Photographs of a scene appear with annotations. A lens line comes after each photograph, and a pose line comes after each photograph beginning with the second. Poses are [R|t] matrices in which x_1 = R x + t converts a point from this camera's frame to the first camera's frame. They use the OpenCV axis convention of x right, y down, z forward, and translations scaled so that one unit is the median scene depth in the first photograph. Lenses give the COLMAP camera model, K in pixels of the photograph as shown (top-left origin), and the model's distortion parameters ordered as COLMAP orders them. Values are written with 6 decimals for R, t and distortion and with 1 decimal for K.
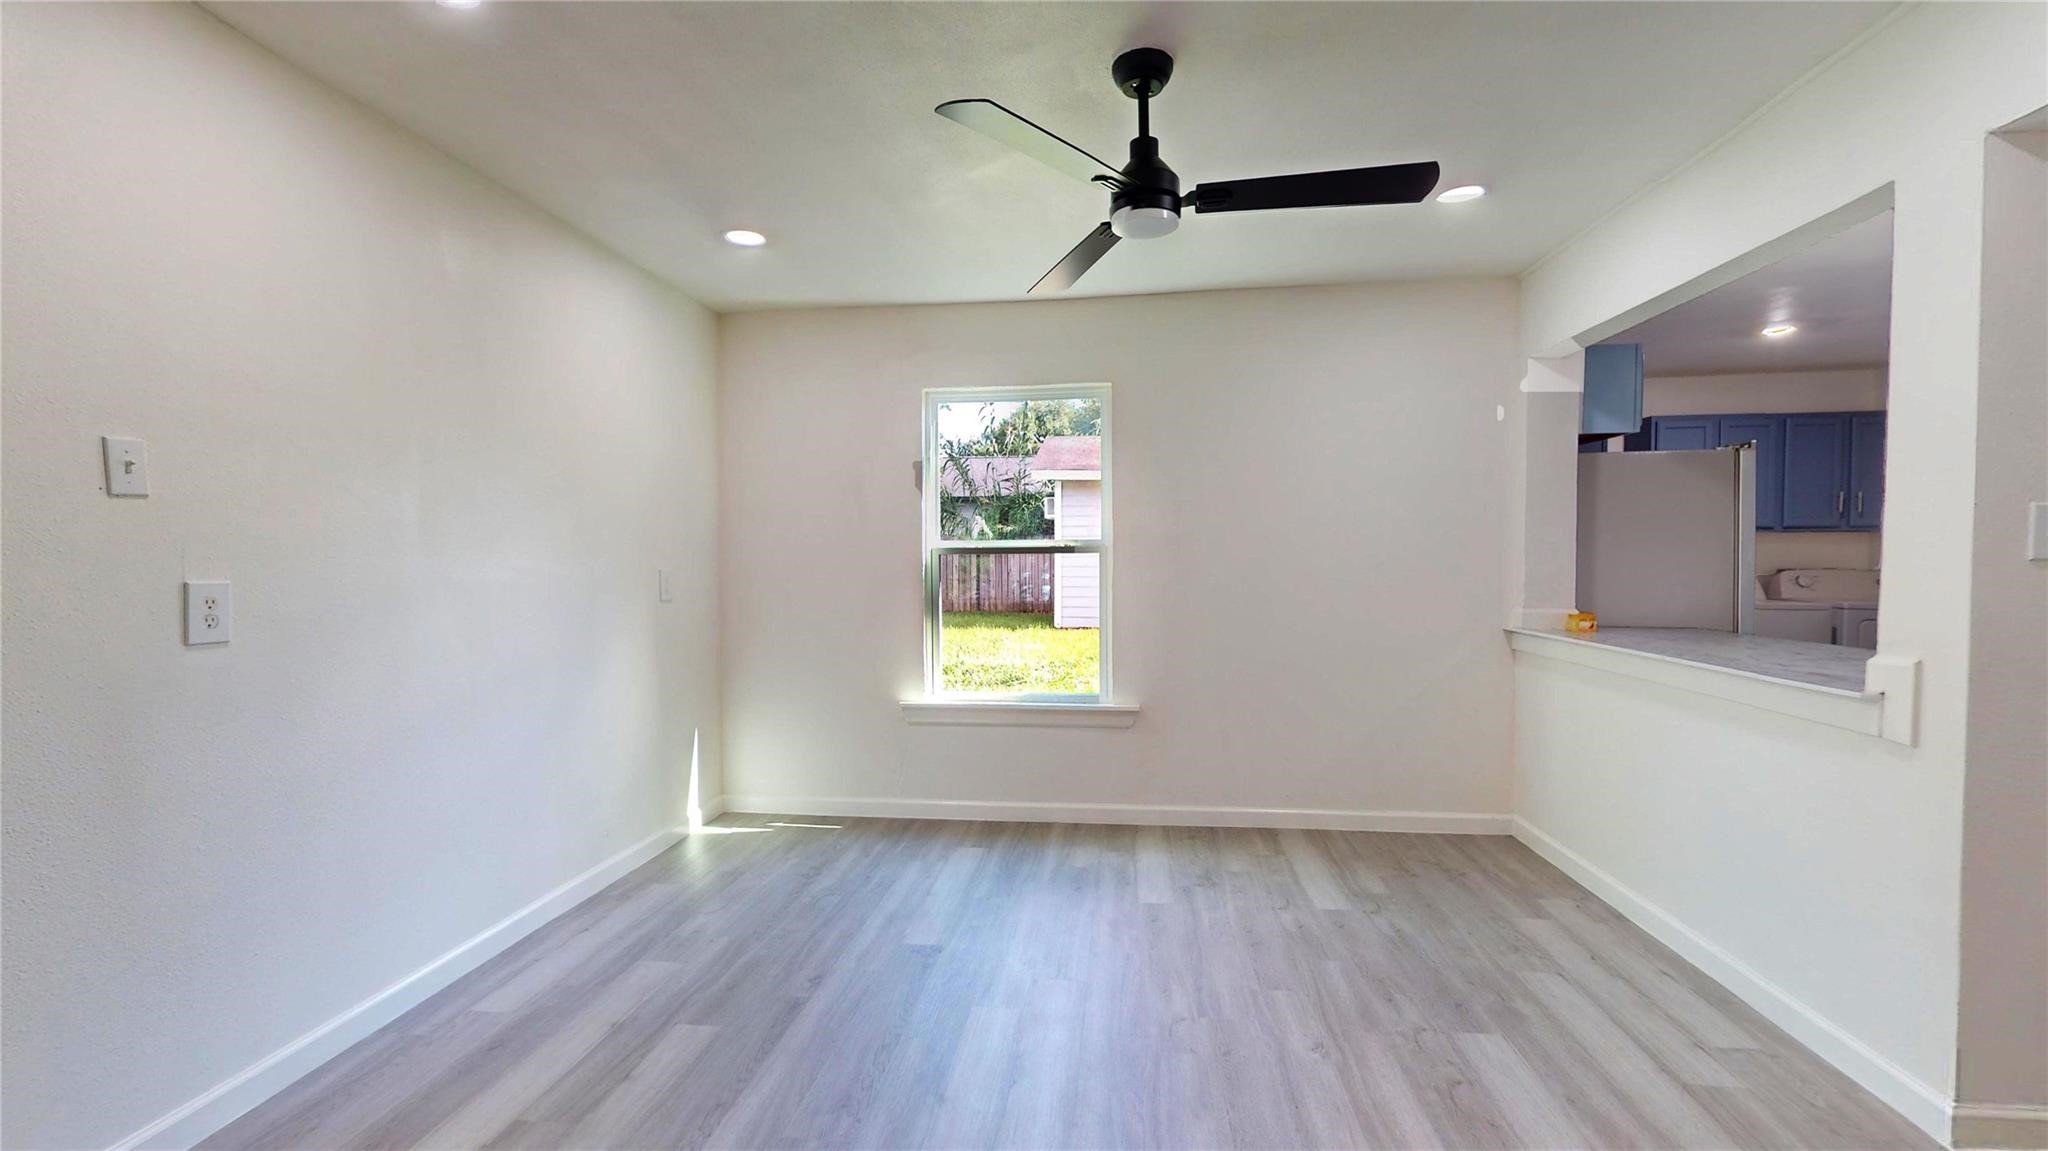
lens RADIAL K [[851.6, 0, 1029.0], [0, 851.6, 578.8], [0, 0, 1]] dist [0.006474, 0.000333]
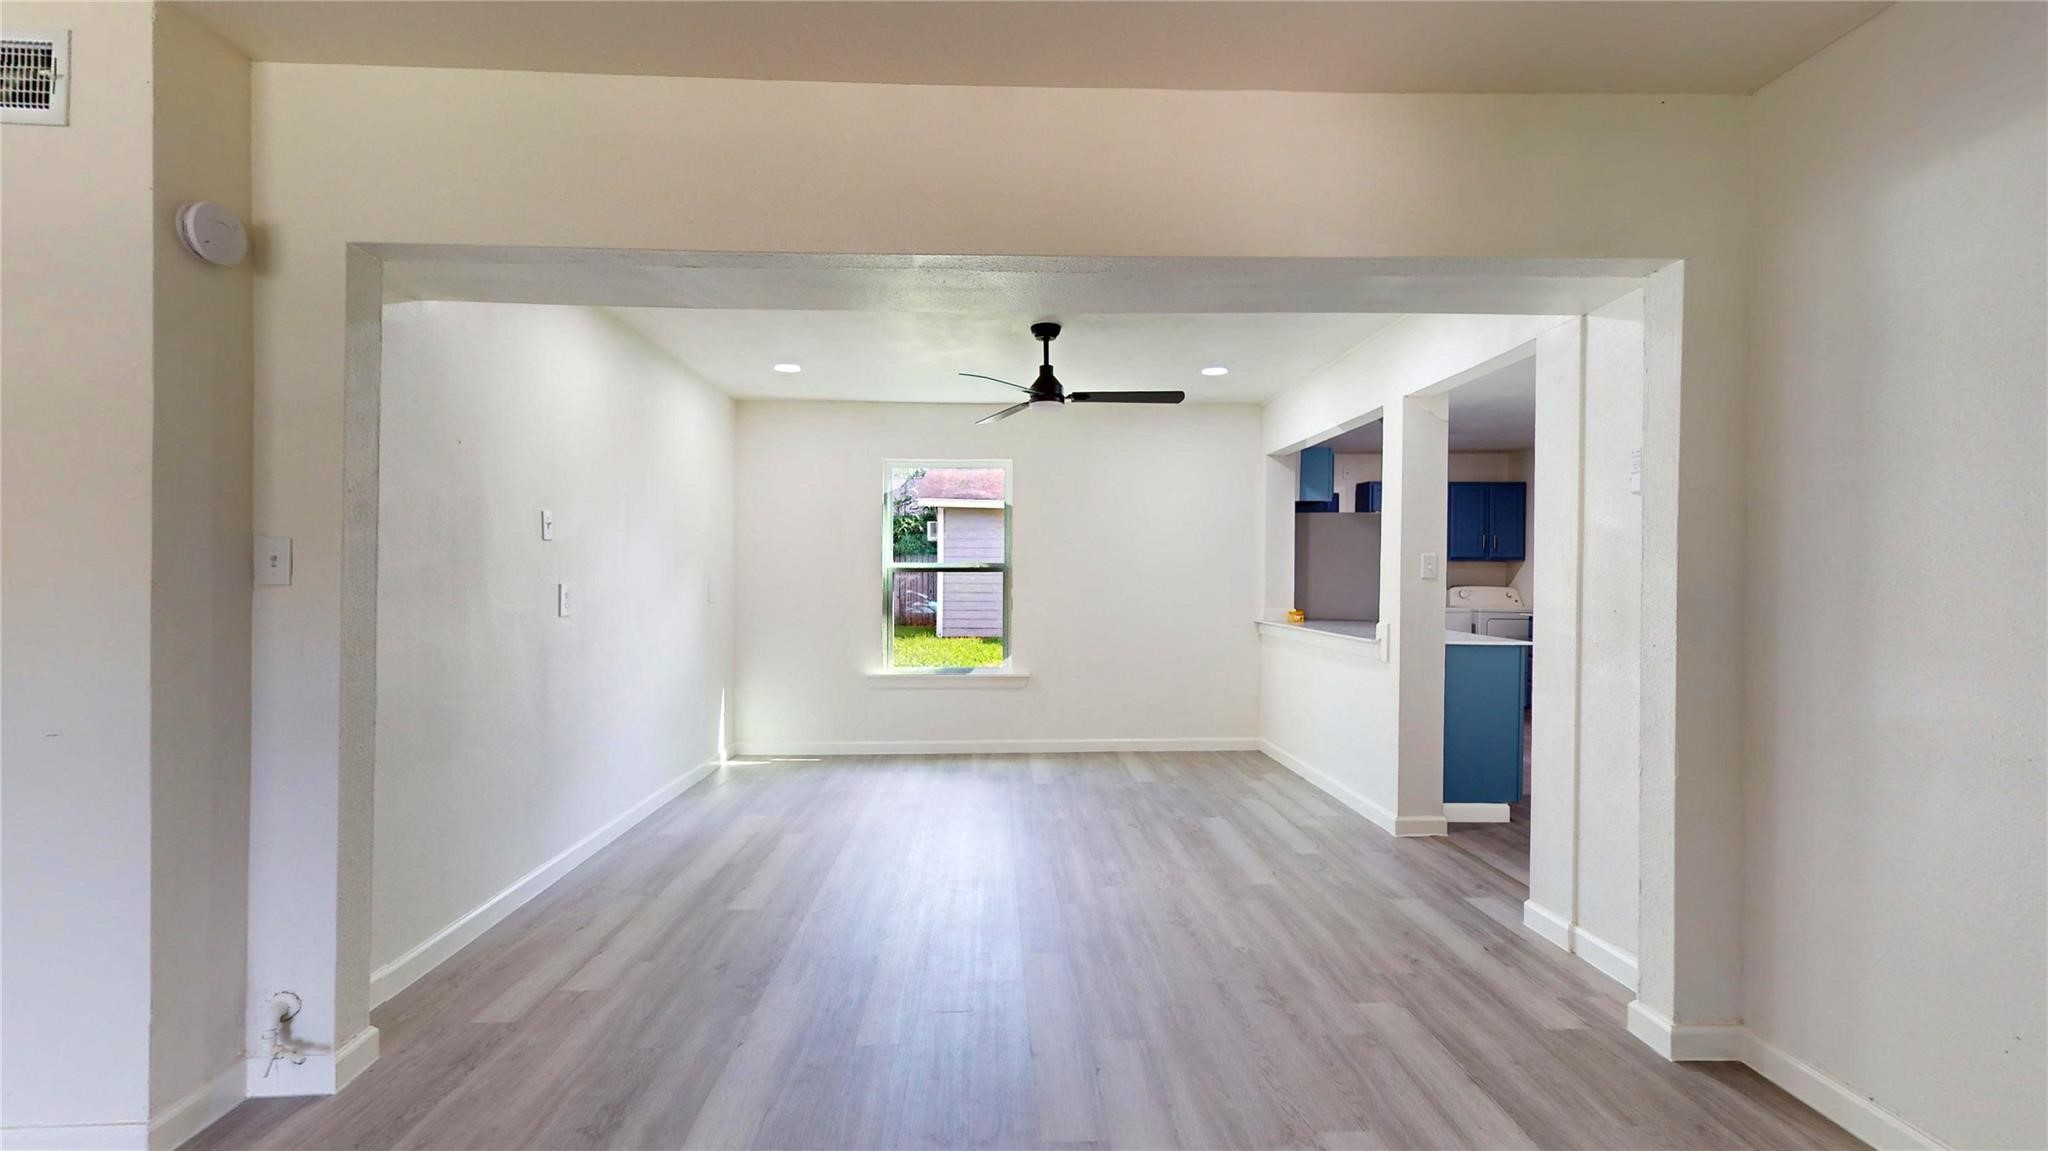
lens RADIAL K [[849.3, 0, 1023.8], [0, 849.3, 577.8], [0, 0, 1]] dist [-0.000736, 0.000027]
pose [[0.987965, 0.006534, 0.154540, -0.121902], [-0.003036, 0.999734, -0.022854, 0.015524], [-0.154648, 0.022110, 0.987722, -0.520262]]
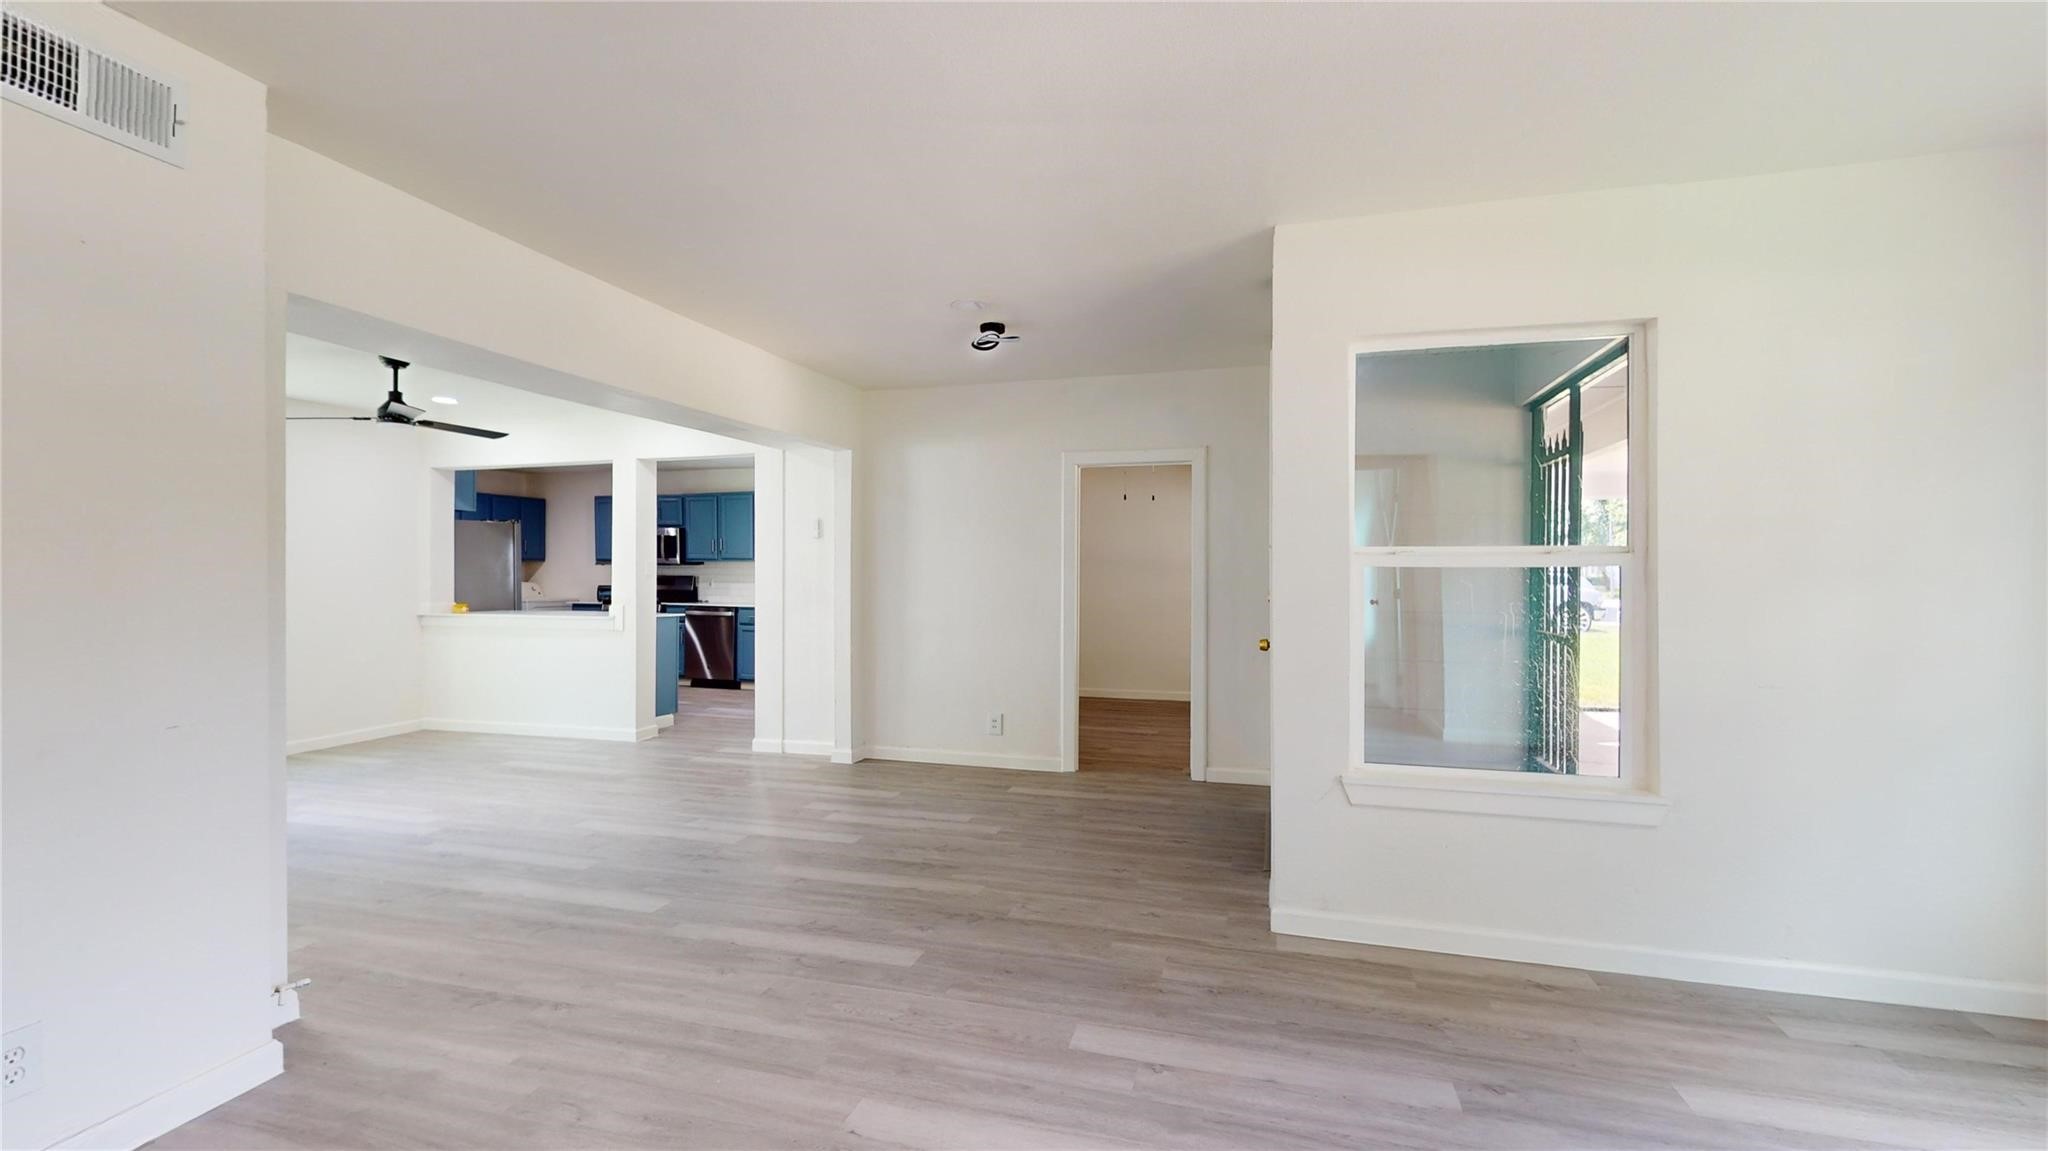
lens RADIAL K [[851.6, 0, 1029.0], [0, 851.6, 578.8], [0, 0, 1]] dist [0.006474, 0.000333]
pose [[0.161327, -0.002452, 0.986898, -1.021382], [0.023041, 0.999734, -0.001282, 0.016099], [-0.986632, 0.022946, 0.161341, -0.563849]]
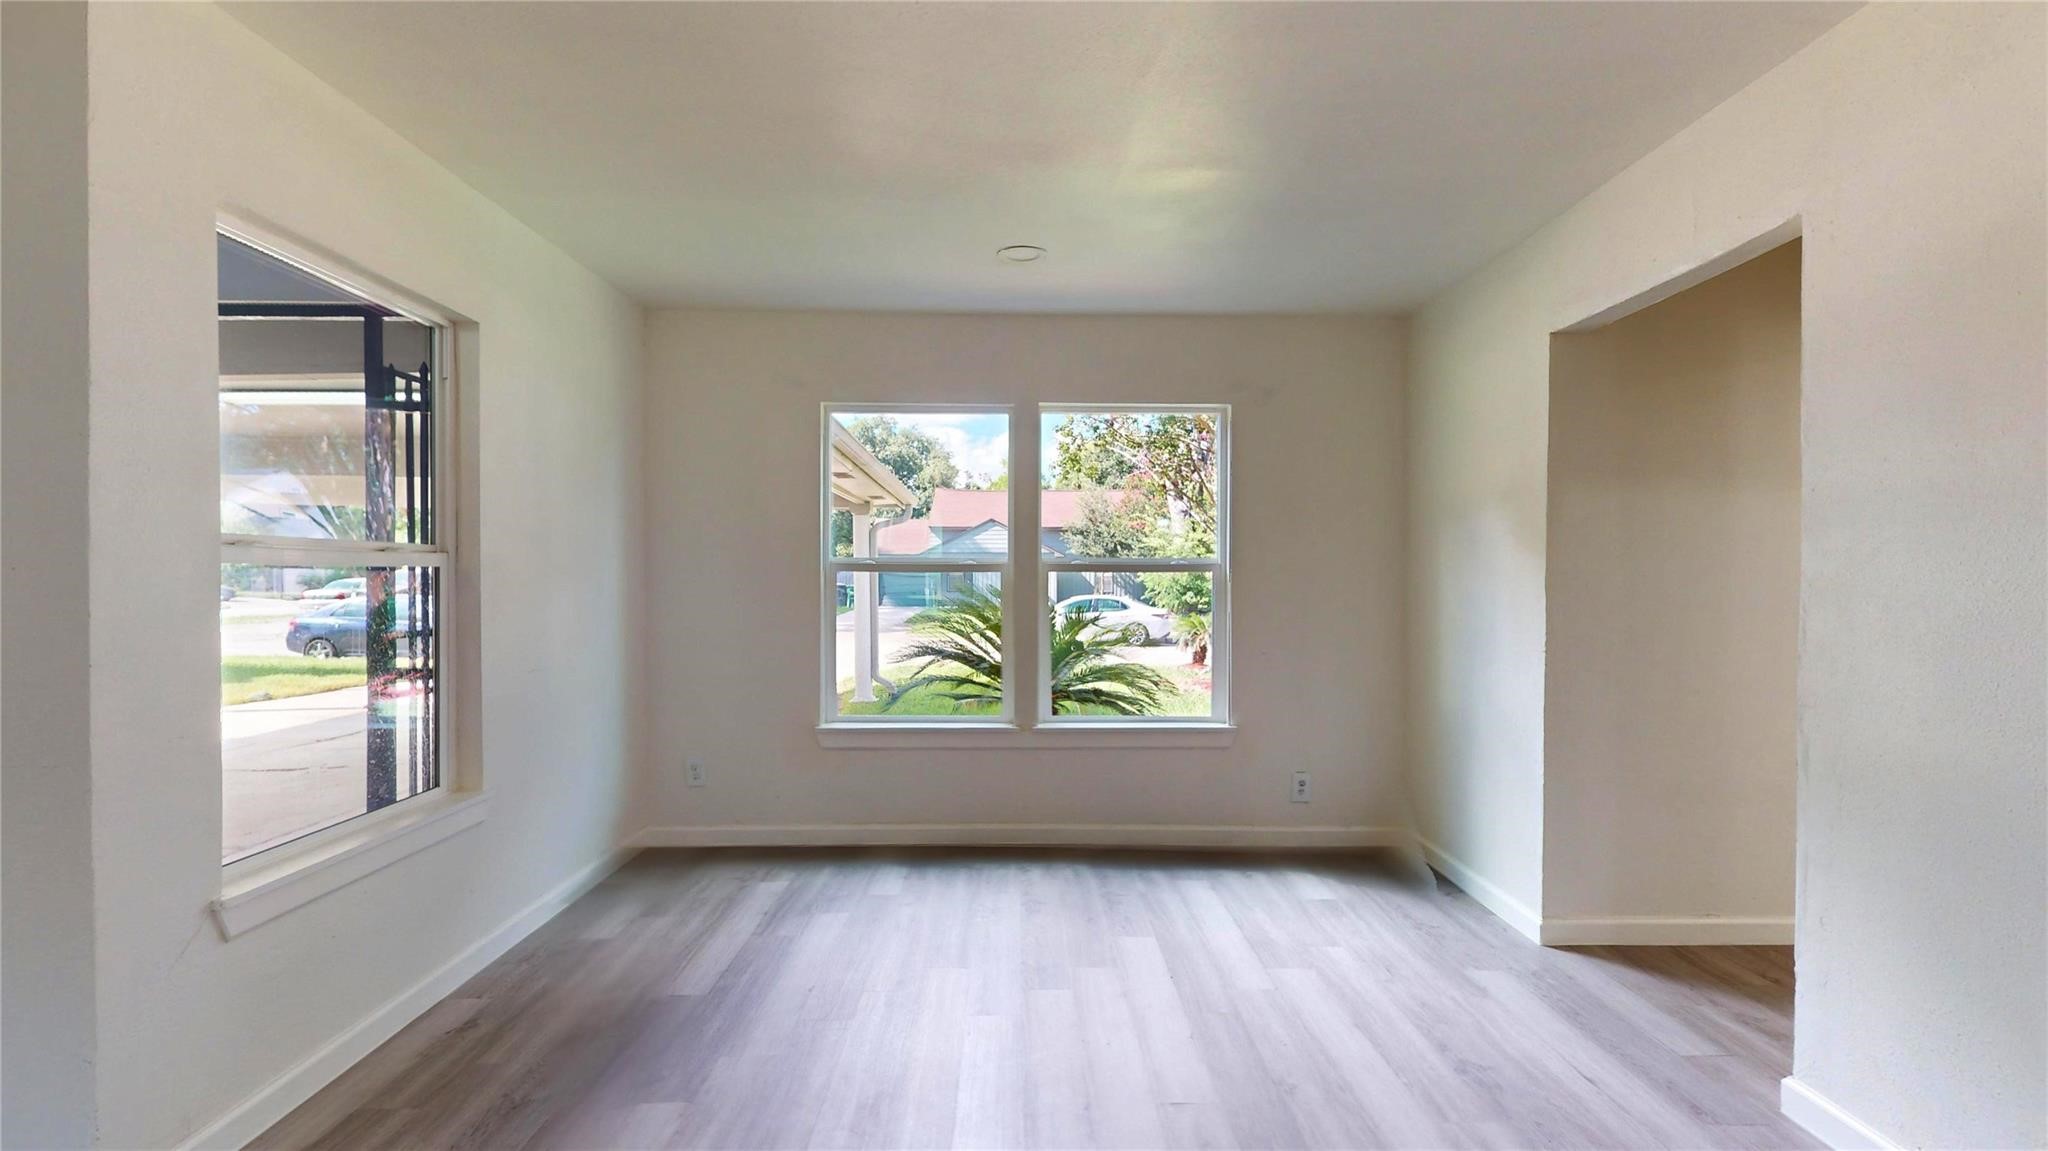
lens RADIAL K [[849.3, 0, 1023.8], [0, 849.3, 577.8], [0, 0, 1]] dist [-0.000736, 0.000027]
pose [[-0.992081, 0.003127, -0.125562, -0.593142], [-0.000415, 0.999603, 0.028169, 0.007221], [0.125601, 0.027998, -0.991686, -0.186185]]
